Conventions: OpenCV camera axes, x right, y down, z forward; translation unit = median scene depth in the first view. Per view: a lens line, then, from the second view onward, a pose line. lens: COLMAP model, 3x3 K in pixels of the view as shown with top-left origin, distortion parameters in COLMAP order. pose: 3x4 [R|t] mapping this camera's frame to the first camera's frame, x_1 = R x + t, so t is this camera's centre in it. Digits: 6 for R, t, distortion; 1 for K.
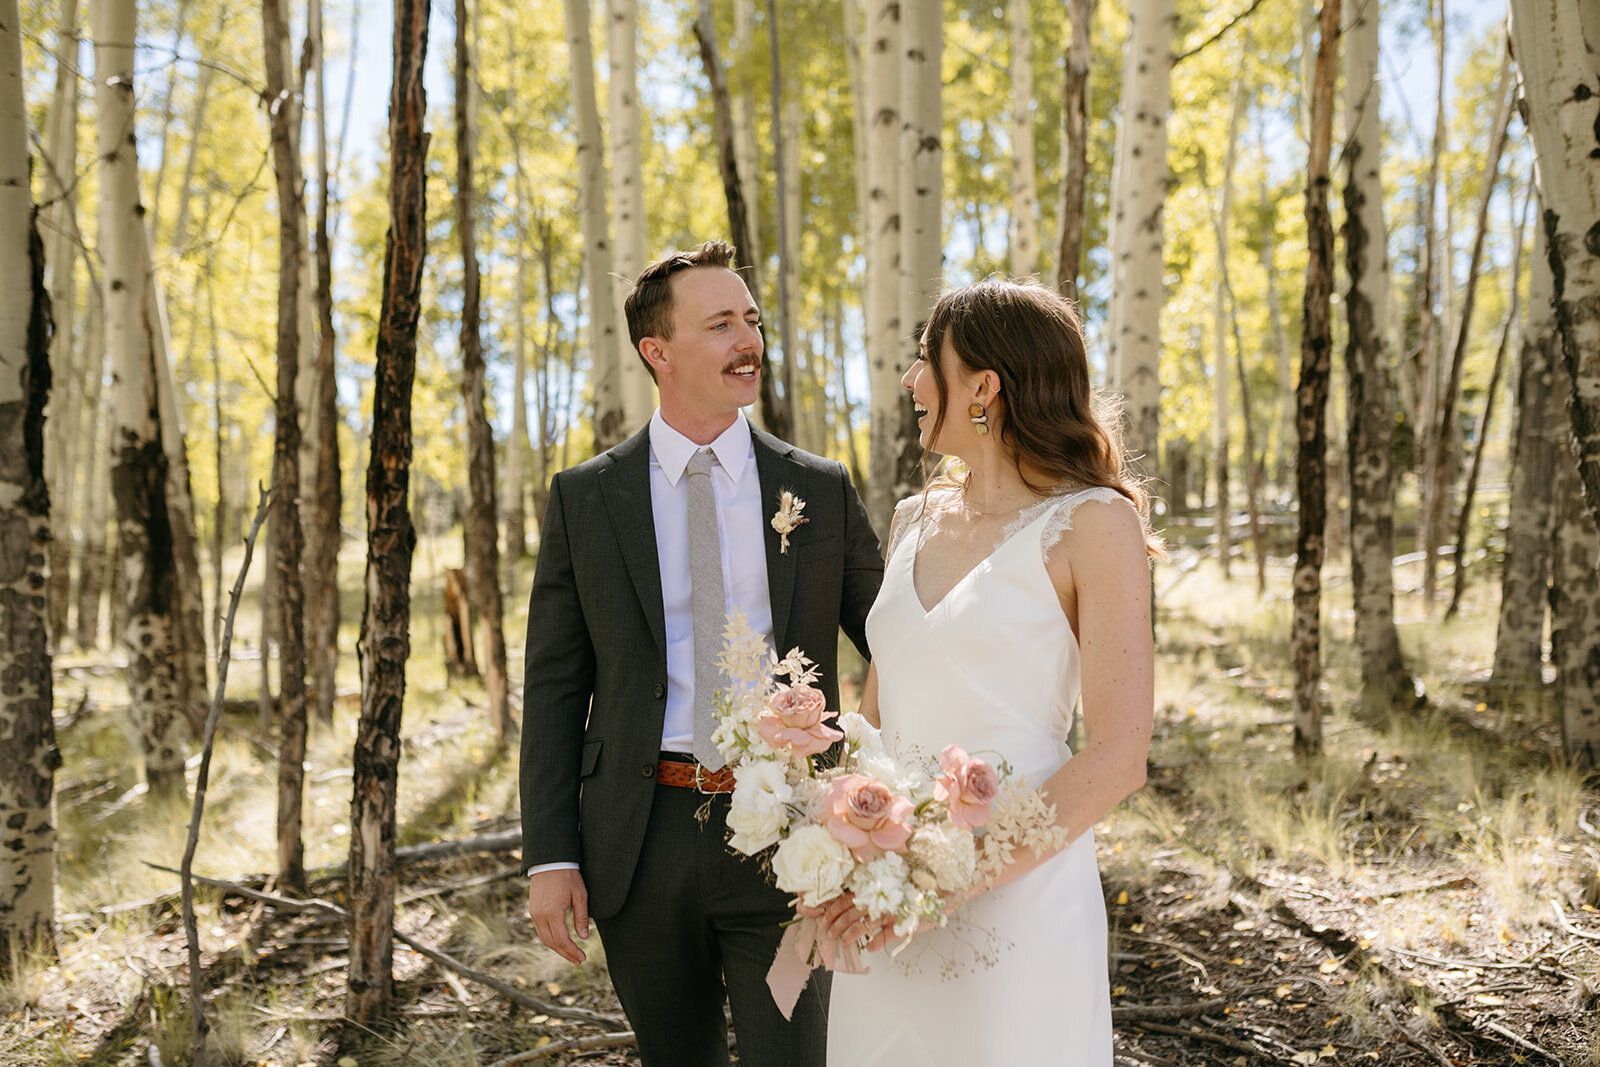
lens RADIAL K [[1558.8, 0, 794.3], [0, 1558.8, 521.0], [0, 0, 1]] dist [-0.060575, 0.072132]
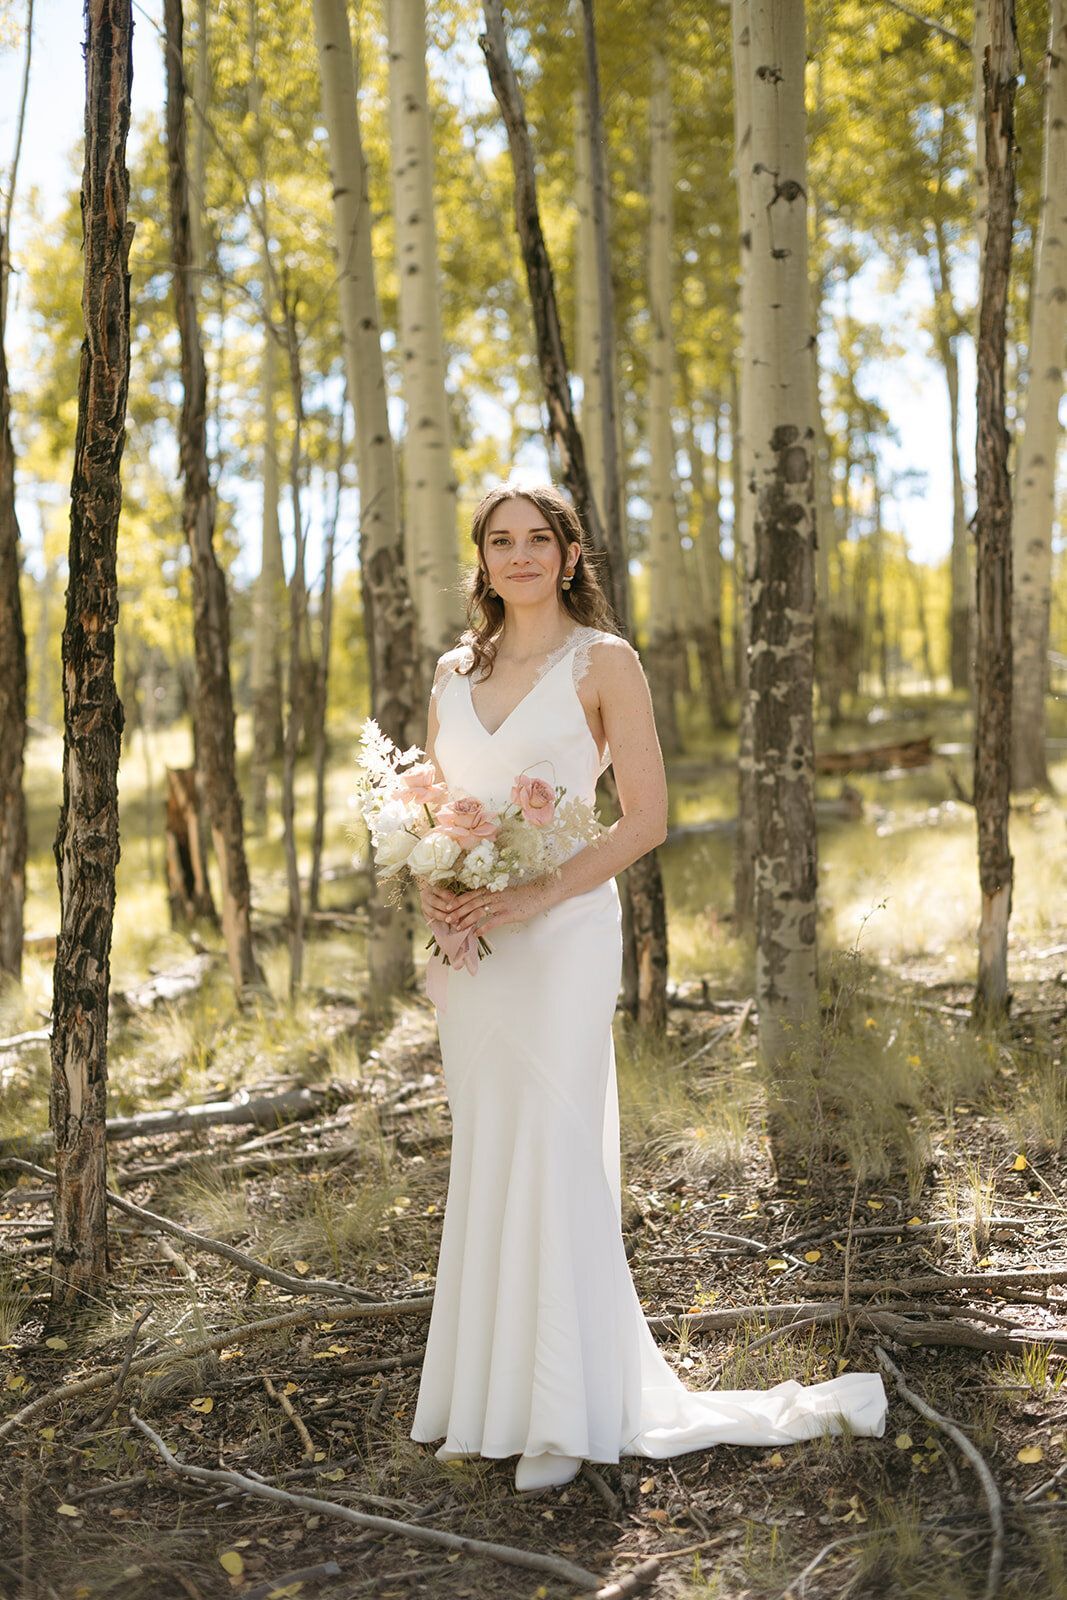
lens RADIAL K [[2342.9, 0, 539.0], [0, 2342.9, 773.4], [0, 0, 1]] dist [-0.144791, 0.128698]
pose [[0.997857, -0.011687, -0.064374, 0.028450], [0.013622, 0.999466, 0.029703, 0.004138], [0.063992, -0.030516, 0.997484, -0.112728]]
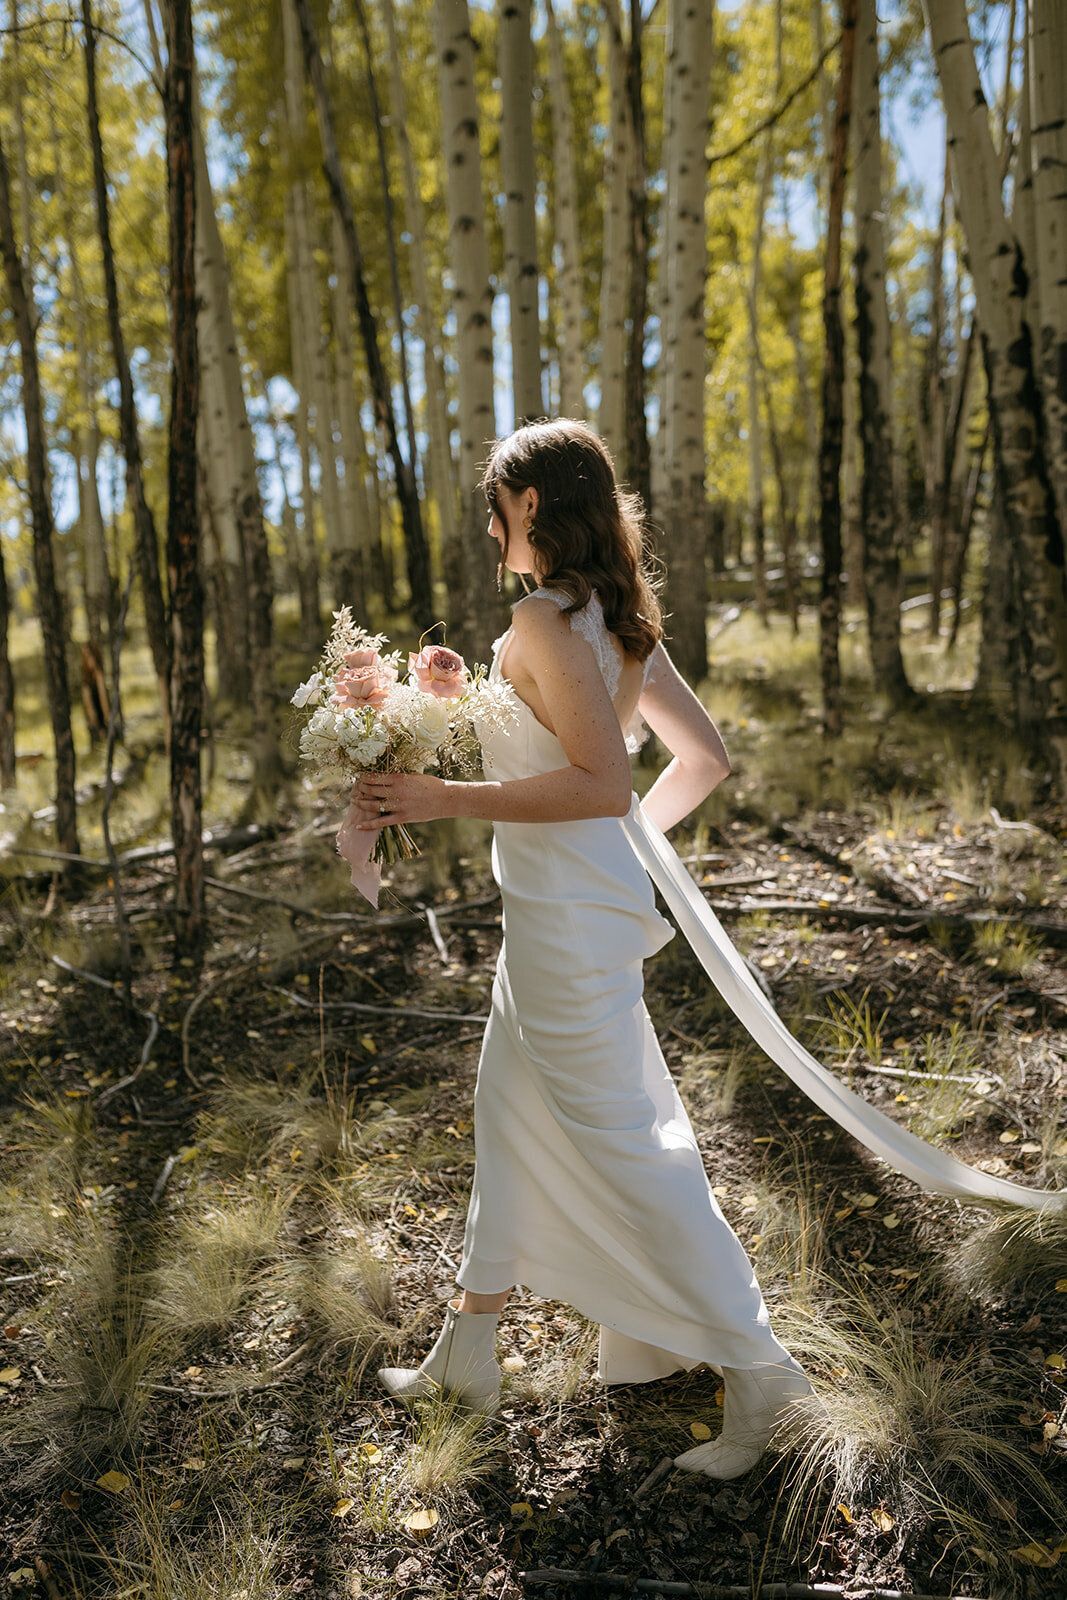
lens RADIAL K [[1558.8, 0, 533.5], [0, 1558.8, 800.0], [0, 0, 1]] dist [-0.060575, 0.072132]
pose [[0.990951, -0.059287, 0.120421, -0.067911], [0.043114, 0.990215, 0.132723, 0.011466], [-0.127112, -0.126330, 0.983811, -0.225484]]
